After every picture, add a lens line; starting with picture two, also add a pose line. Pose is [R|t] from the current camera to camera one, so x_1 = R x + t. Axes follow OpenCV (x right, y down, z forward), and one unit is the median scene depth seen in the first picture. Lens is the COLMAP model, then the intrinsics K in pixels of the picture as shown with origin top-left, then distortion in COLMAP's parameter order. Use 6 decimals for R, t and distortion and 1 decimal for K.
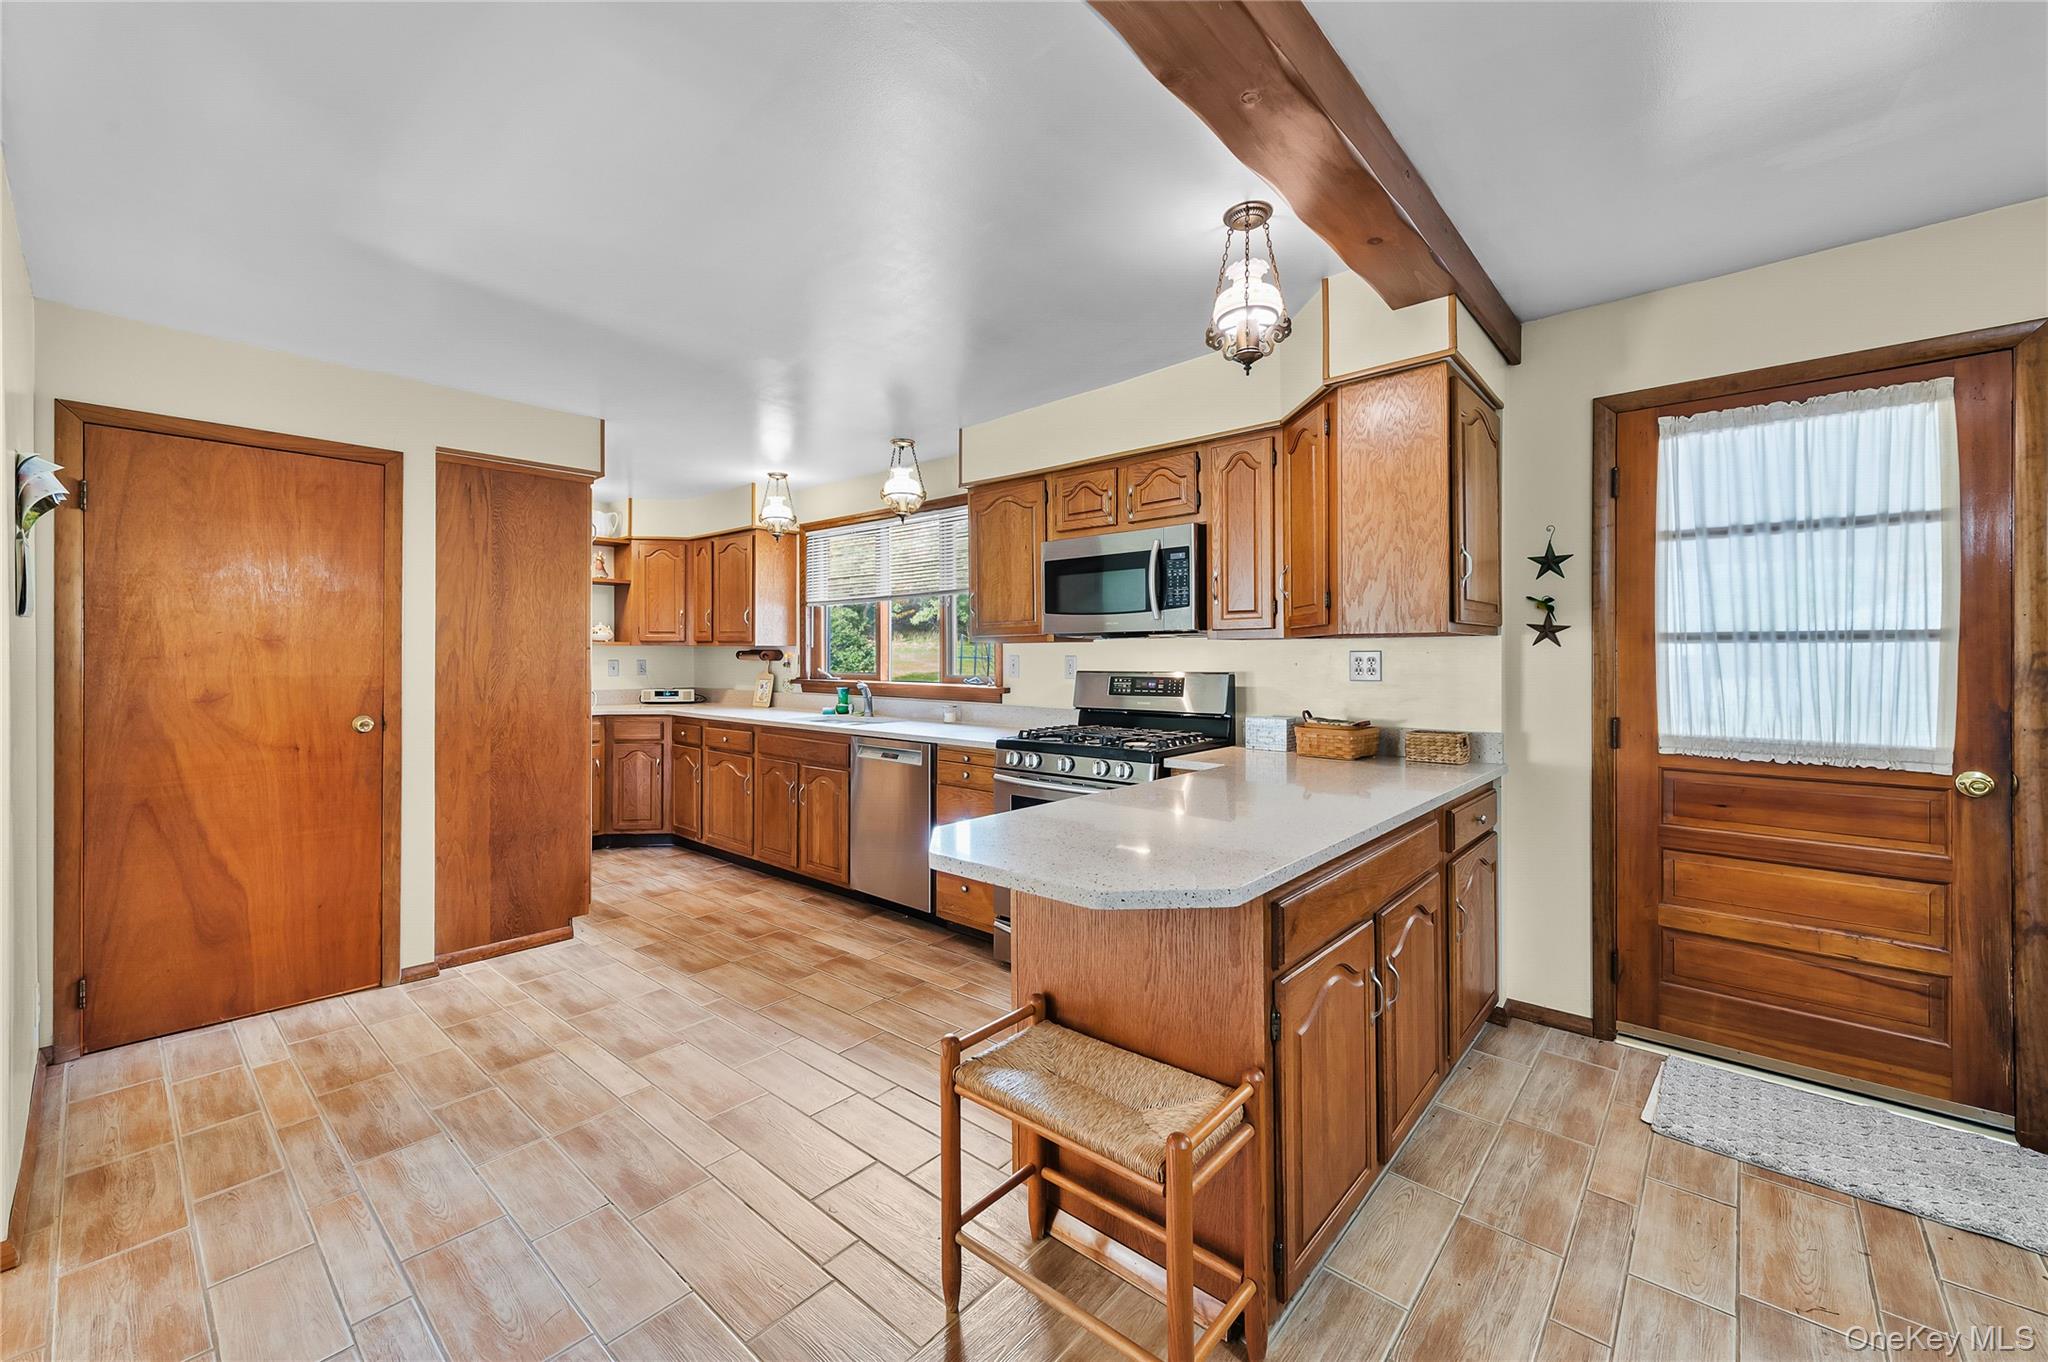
lens RADIAL K [[813.1, 0, 1024.0], [0, 813.1, 652.6], [0, 0, 1]] dist [0.000142, 0.000022]
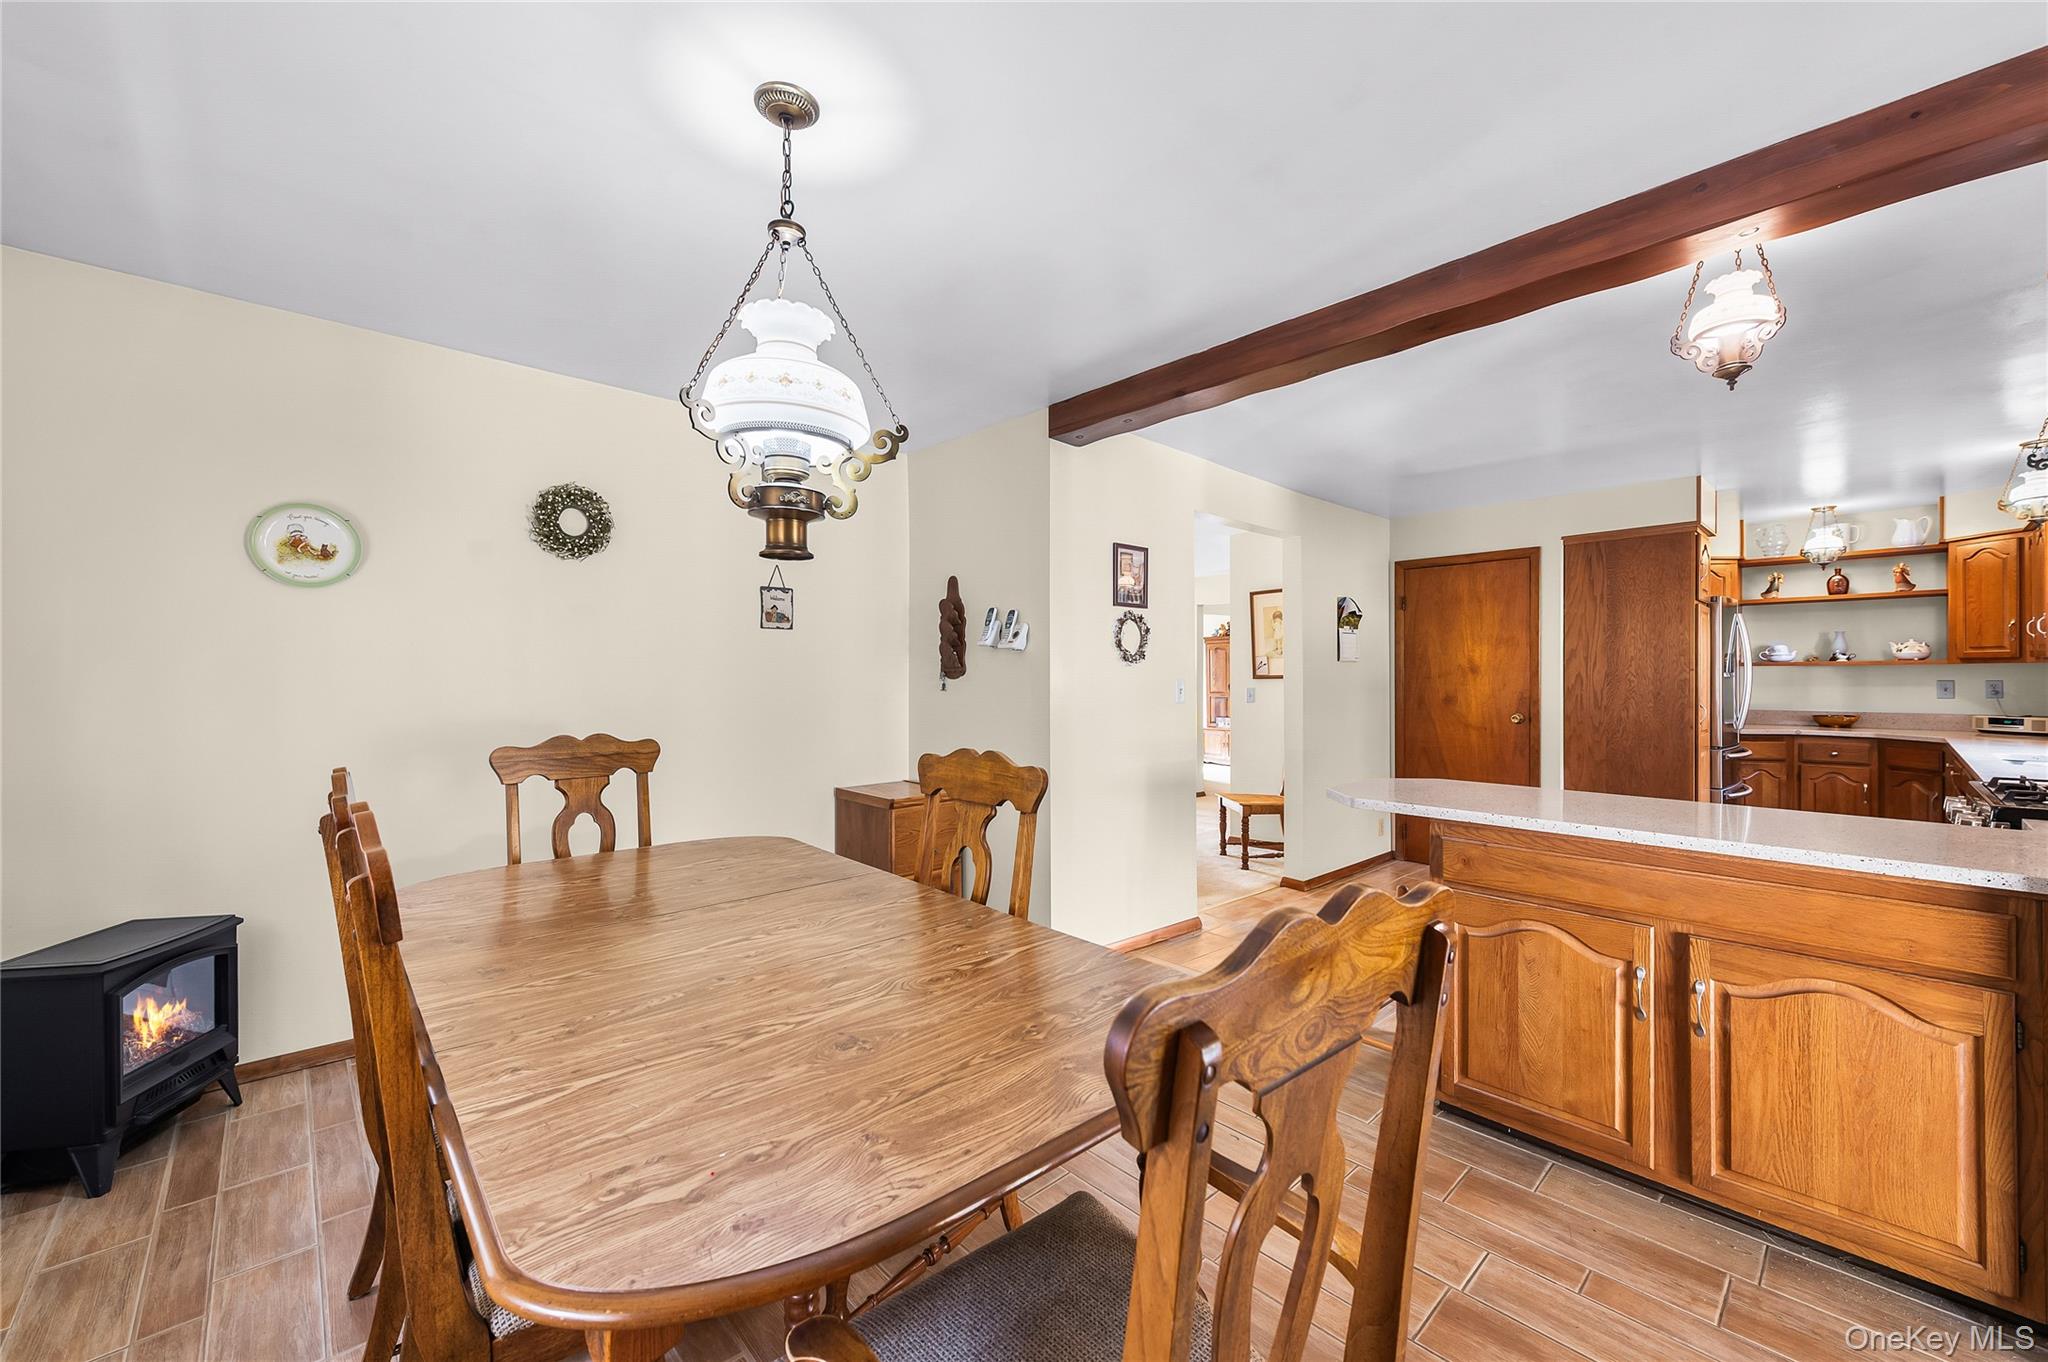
lens RADIAL K [[802.6, 0, 1024.0], [0, 802.6, 681.0], [0, 0, 1]] dist [-0.000021, -0.000053]
pose [[-0.094001, 0.007354, -0.995545, 0.765093], [0.005572, 0.999961, 0.006861, -0.003091], [0.995557, -0.004902, -0.094038, 0.136704]]
